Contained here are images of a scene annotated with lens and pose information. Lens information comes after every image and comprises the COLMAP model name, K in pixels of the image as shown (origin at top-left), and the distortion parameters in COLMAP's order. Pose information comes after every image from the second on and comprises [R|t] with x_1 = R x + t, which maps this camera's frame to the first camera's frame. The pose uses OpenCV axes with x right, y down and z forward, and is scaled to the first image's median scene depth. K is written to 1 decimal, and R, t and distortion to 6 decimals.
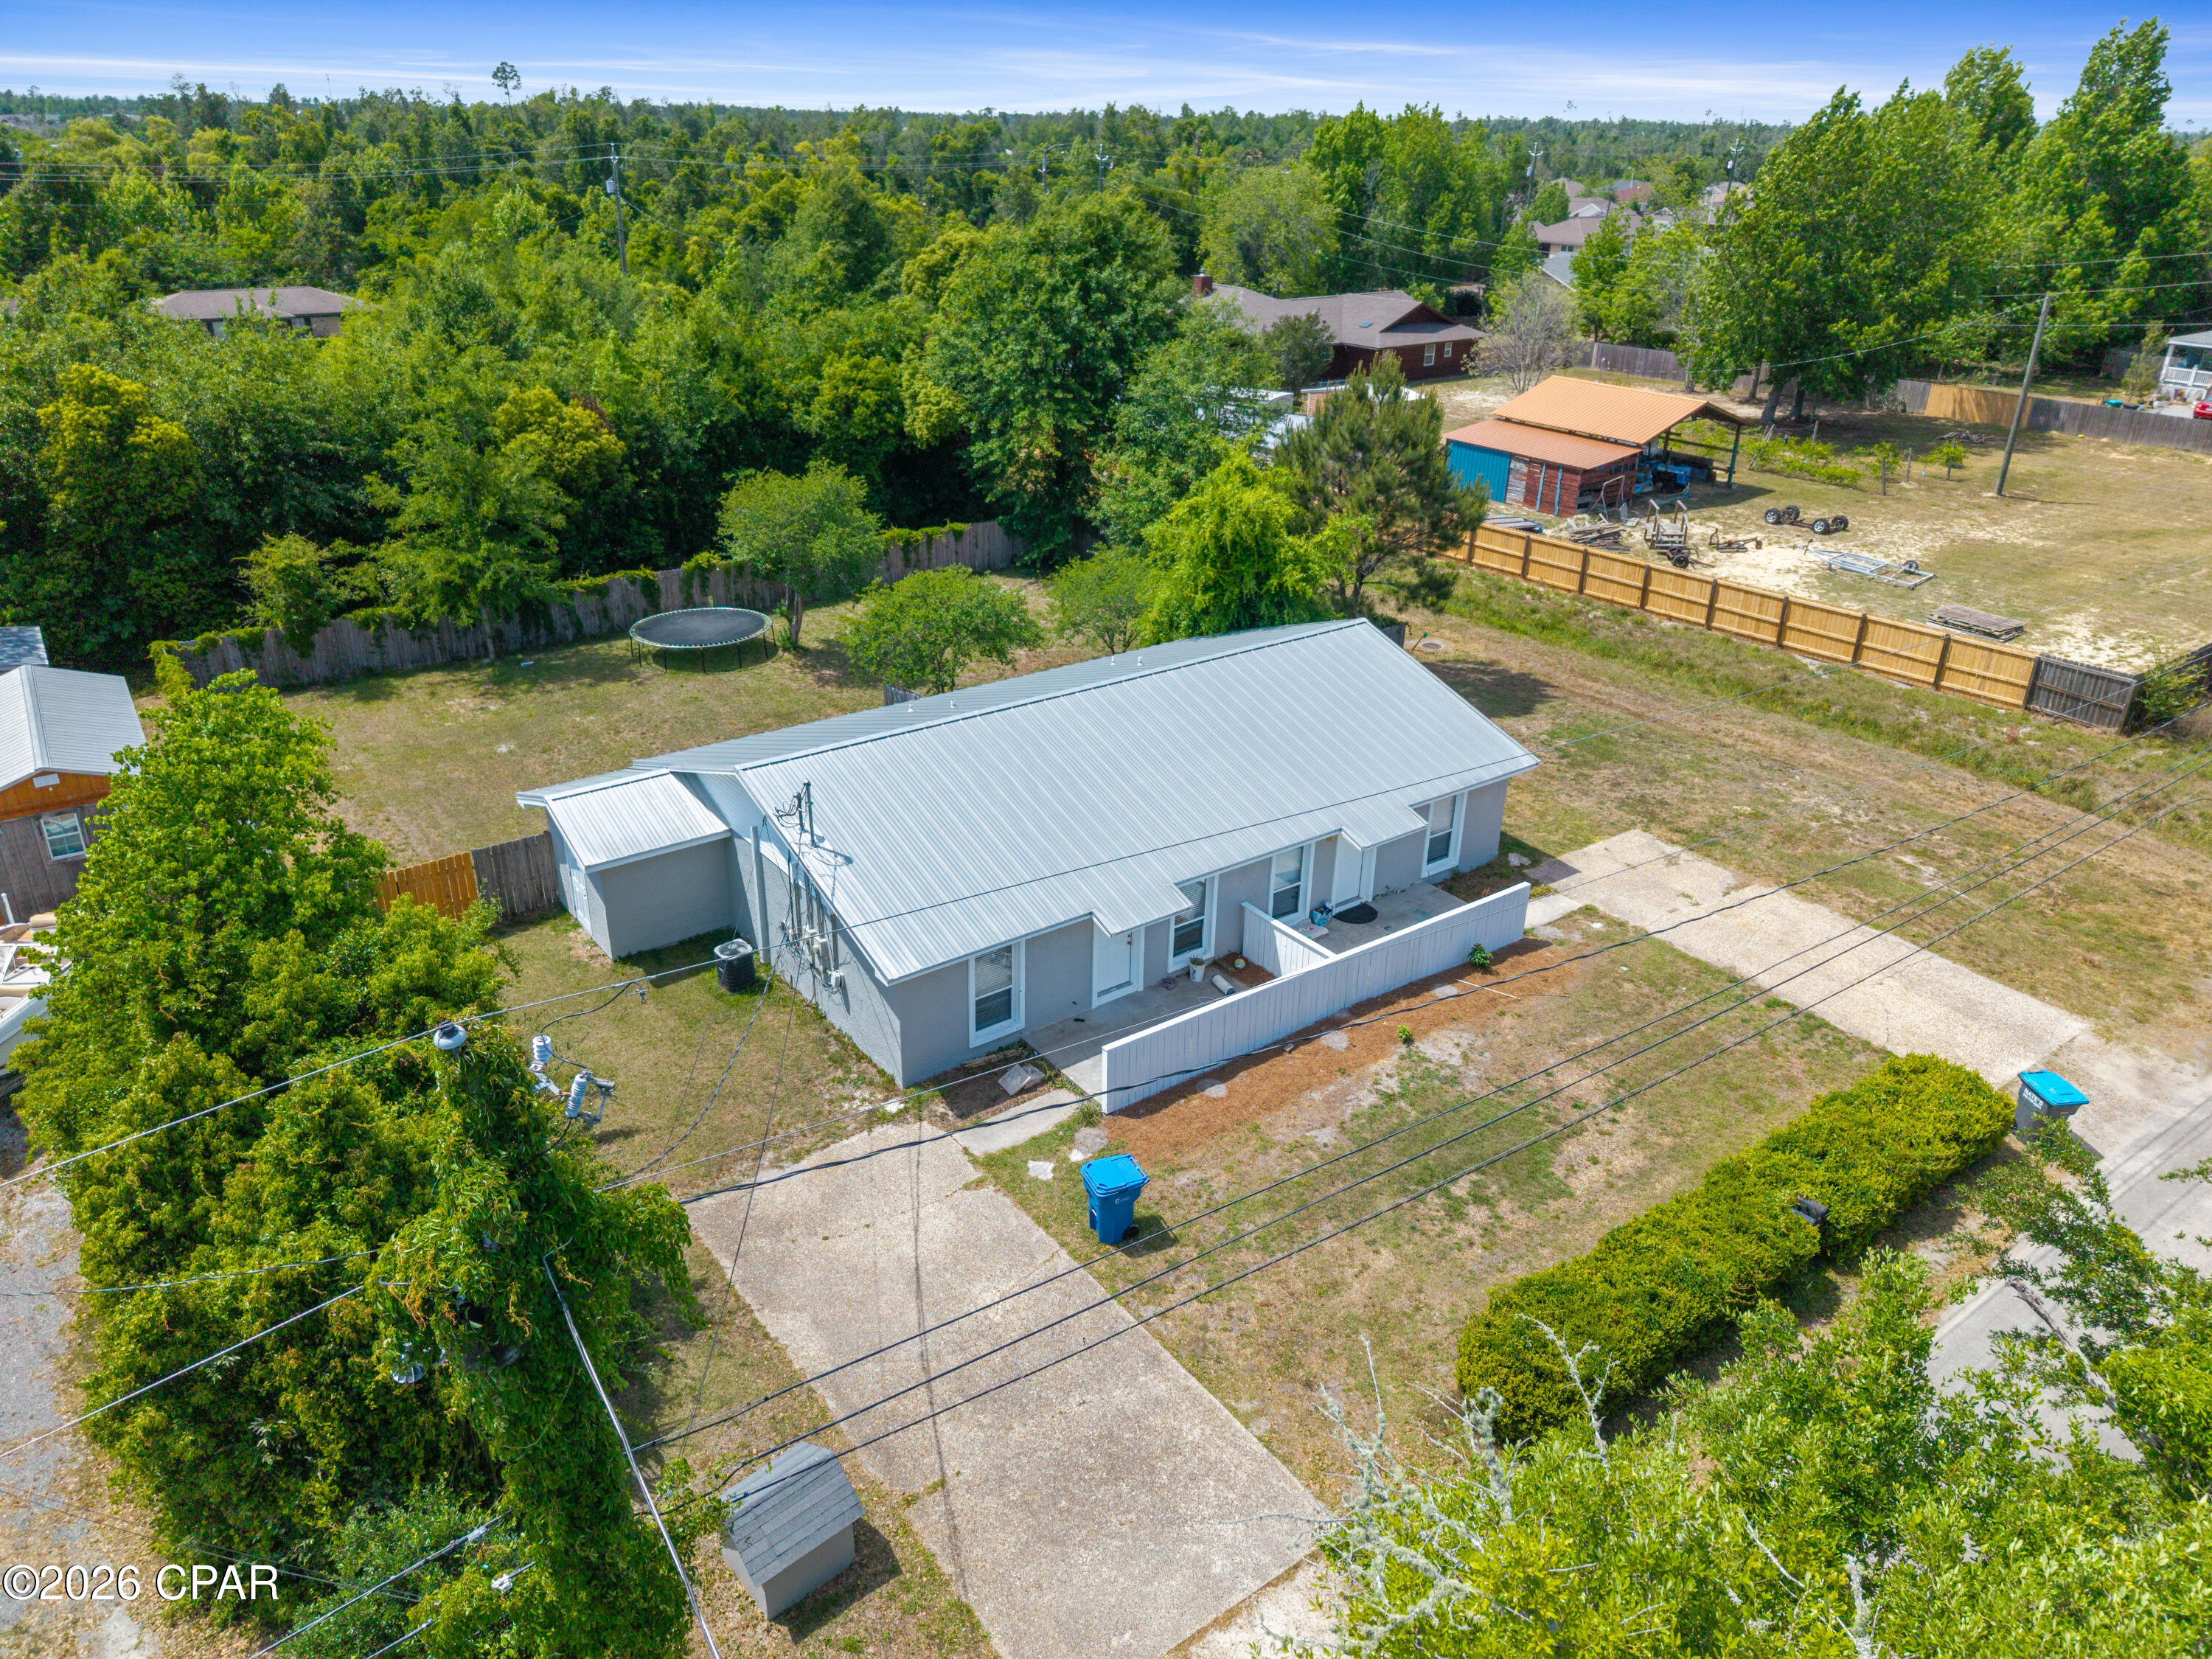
lens RADIAL K [[1521.7, 0, 1046.3], [0, 1521.7, 828.6], [0, 0, 1]] dist [-0.004329, -0.001893]
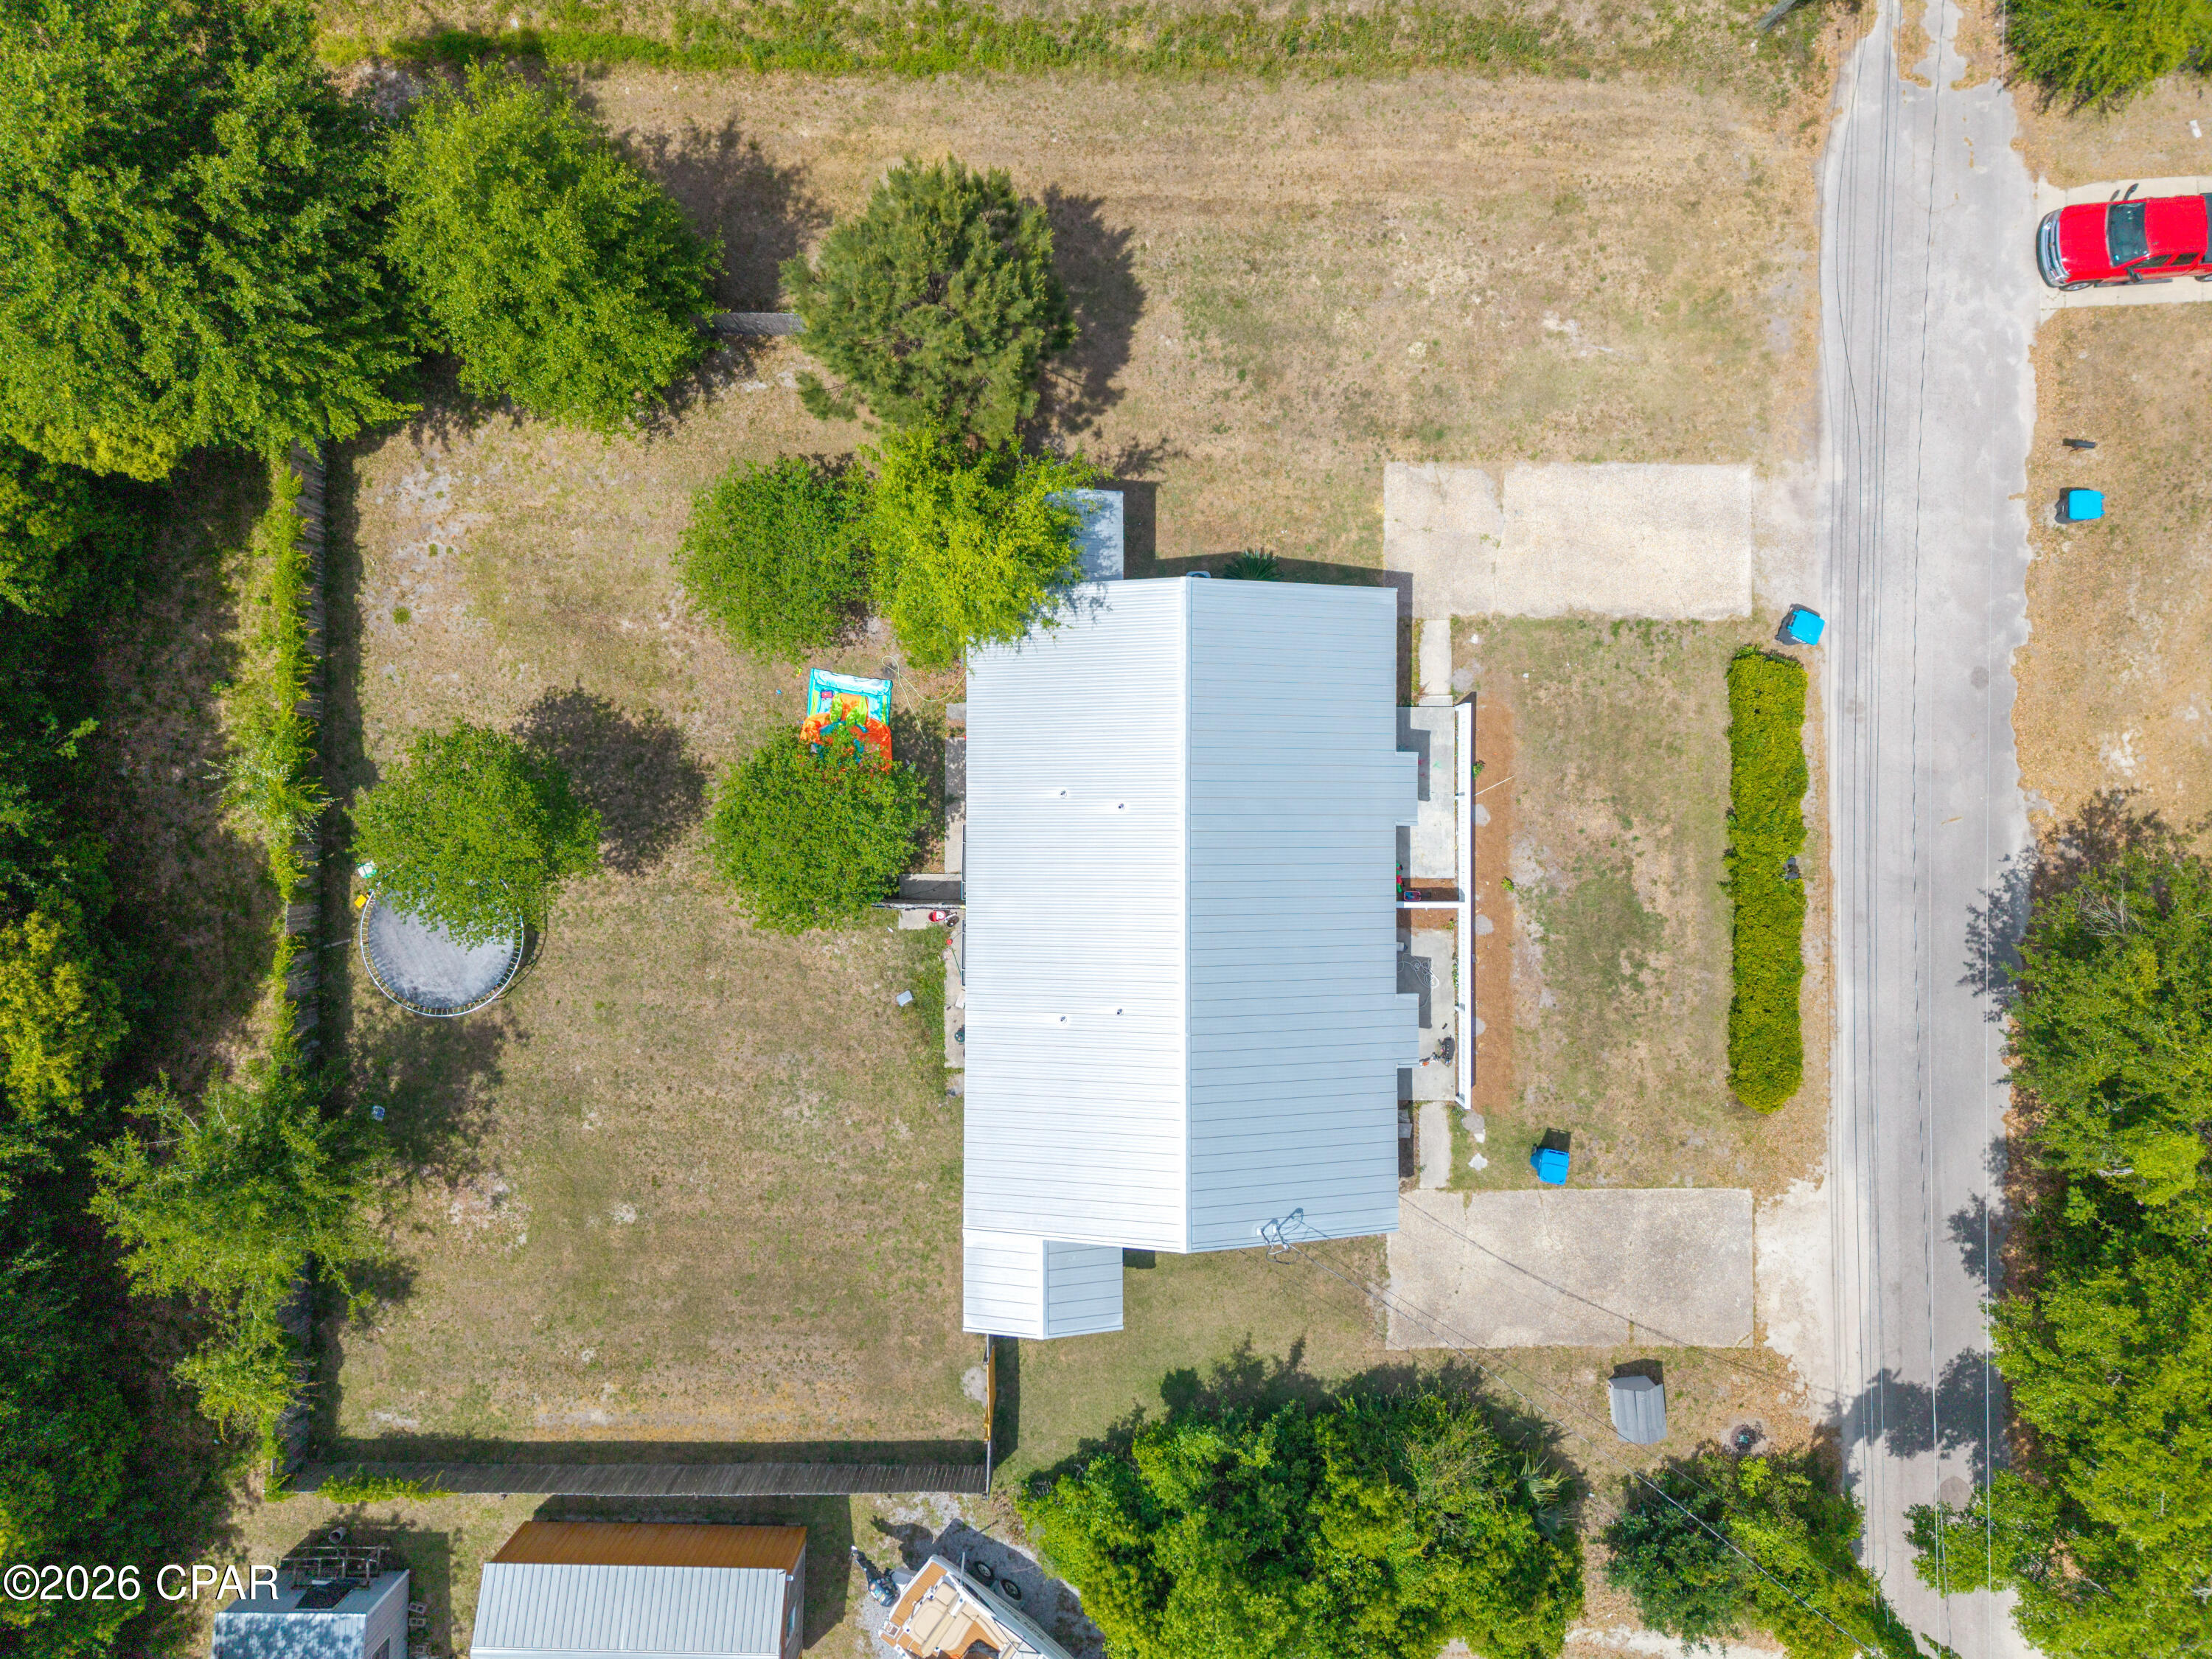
lens RADIAL K [[1526.9, 0, 1126.4], [0, 1526.9, 832.0], [0, 0, 1]] dist [0.029750, -0.044868]
pose [[0.573251, -0.819351, -0.006908, 0.072261], [0.345250, 0.233887, 0.908900, -1.317129], [-0.743092, -0.523413, 0.416957, 0.652876]]
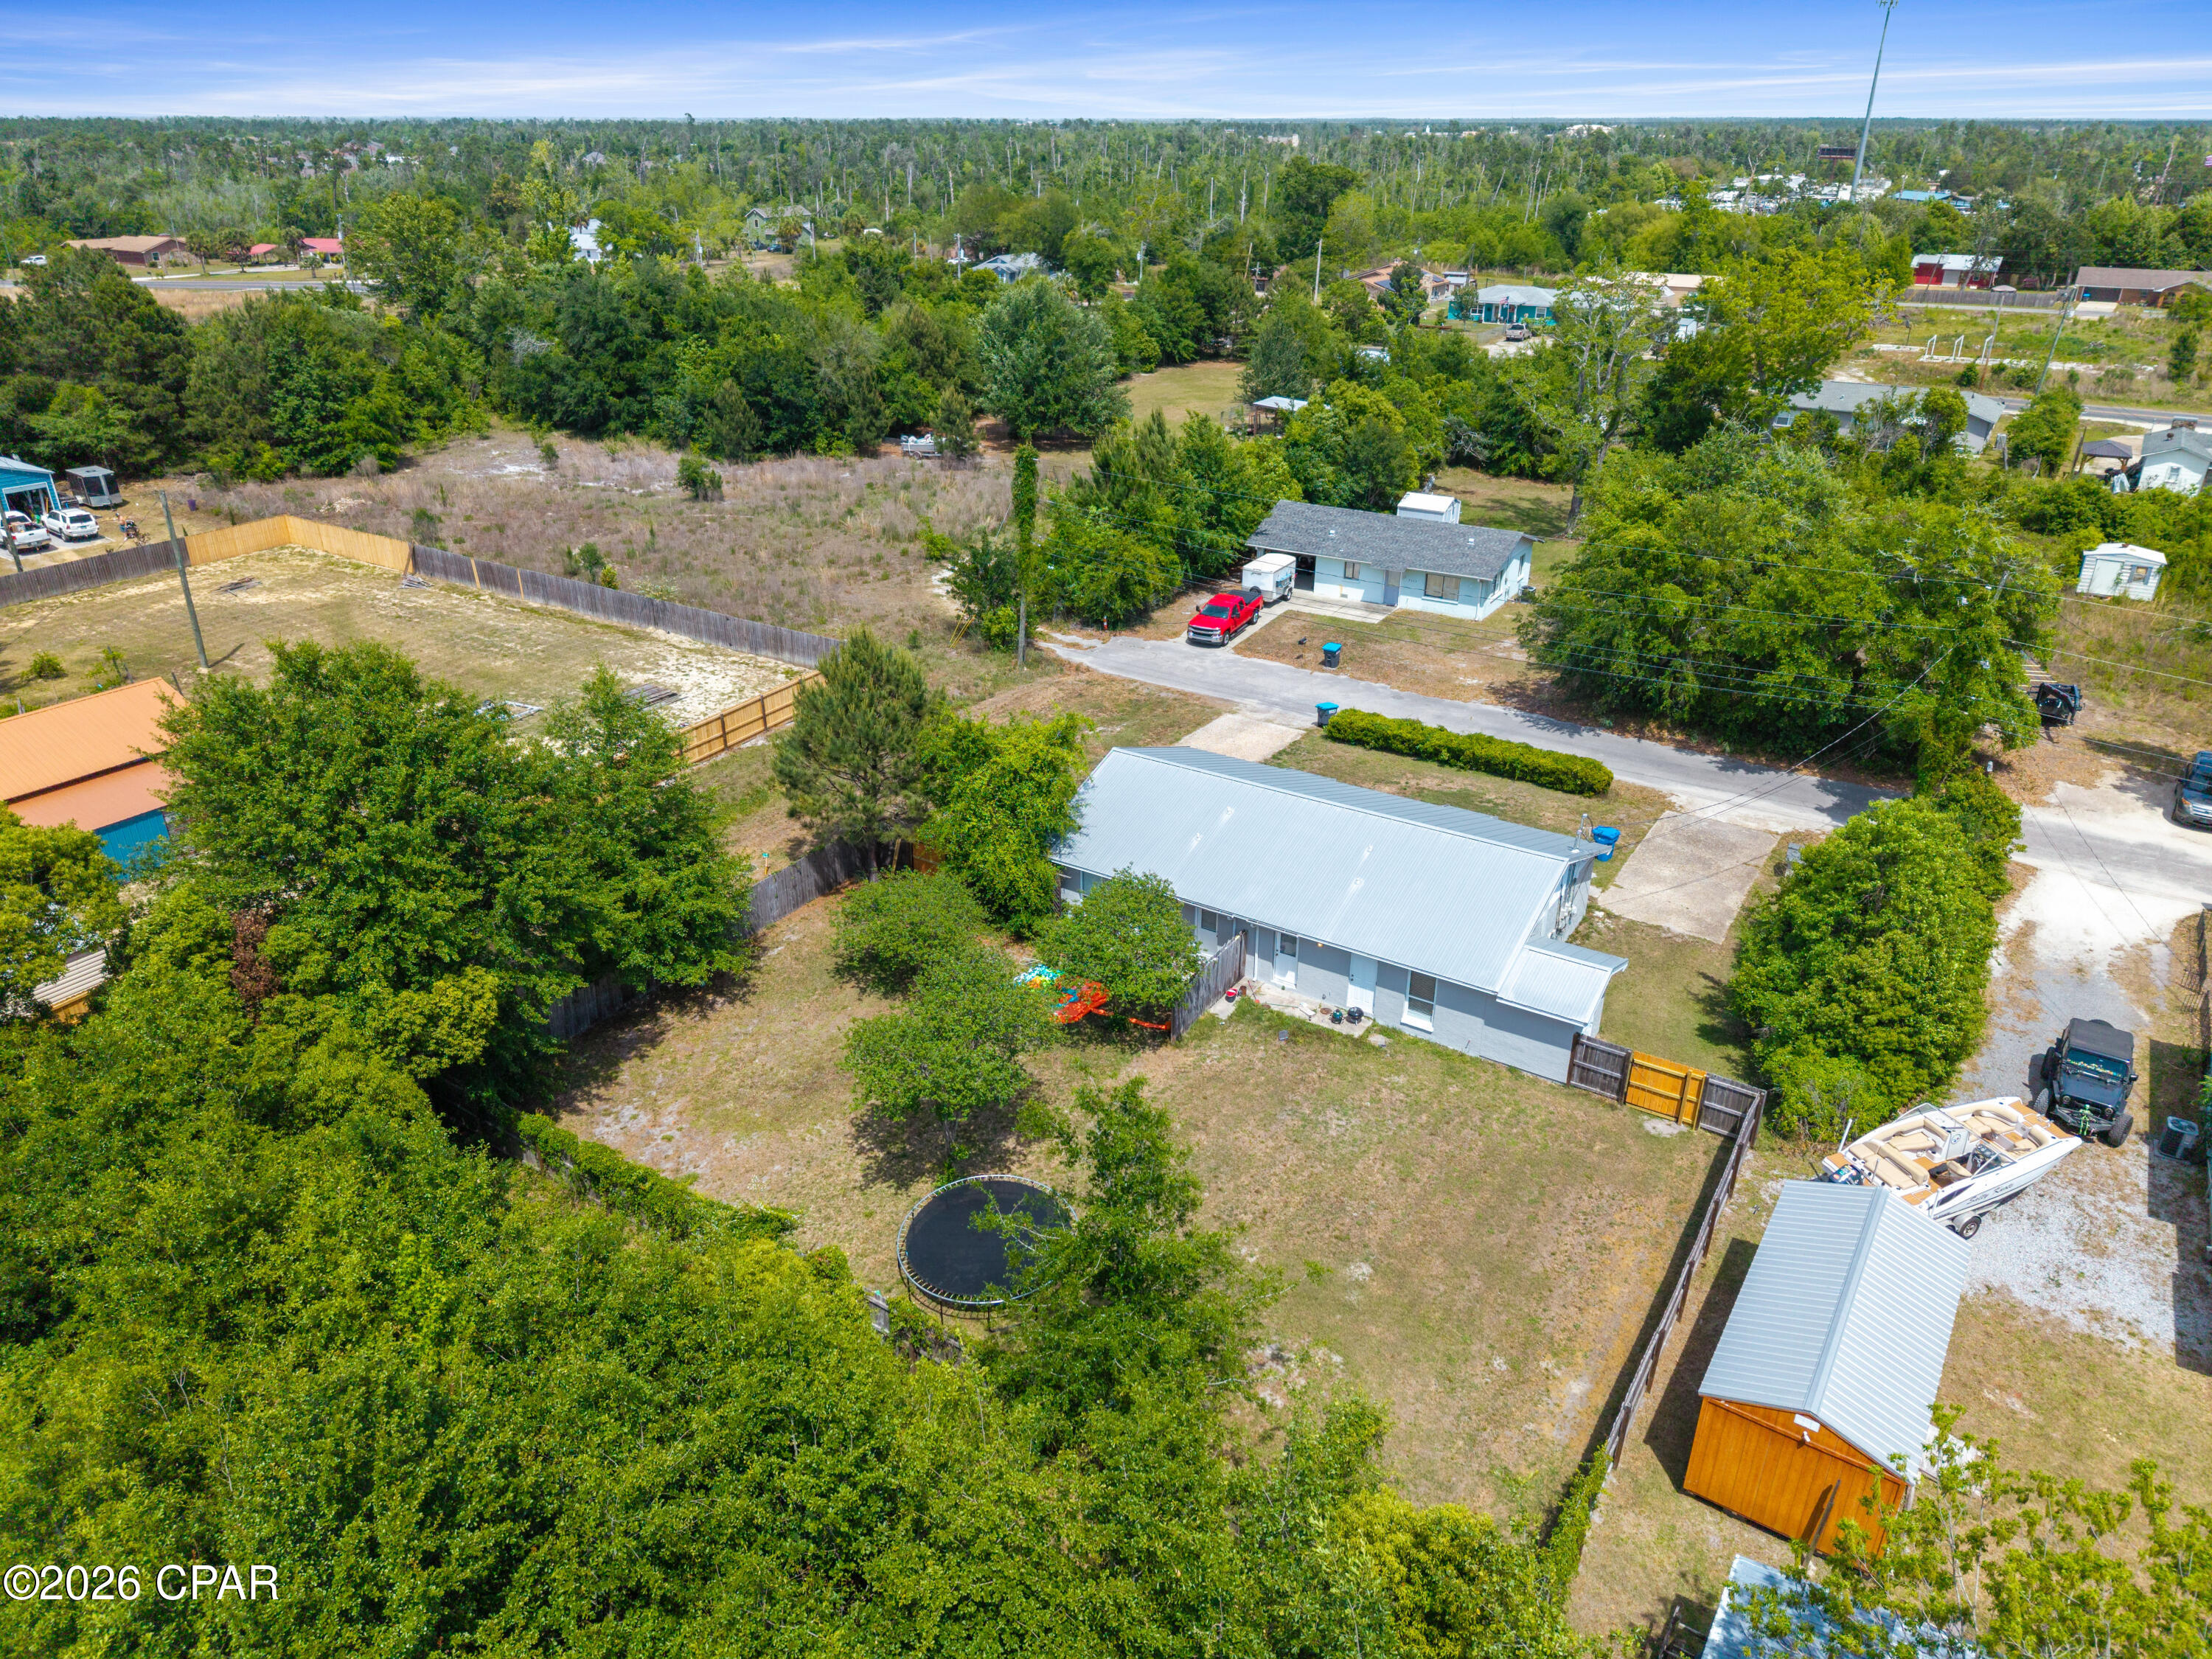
lens RADIAL K [[1532.4, 0, 1106.0], [0, 1532.4, 829.5], [0, 0, 1]] dist [0.055650, -0.126555]
pose [[-0.378737, -0.399351, 0.834911, -1.404778], [0.380463, 0.755183, 0.533804, -1.115907], [-0.843686, 0.519824, -0.134077, 1.615527]]
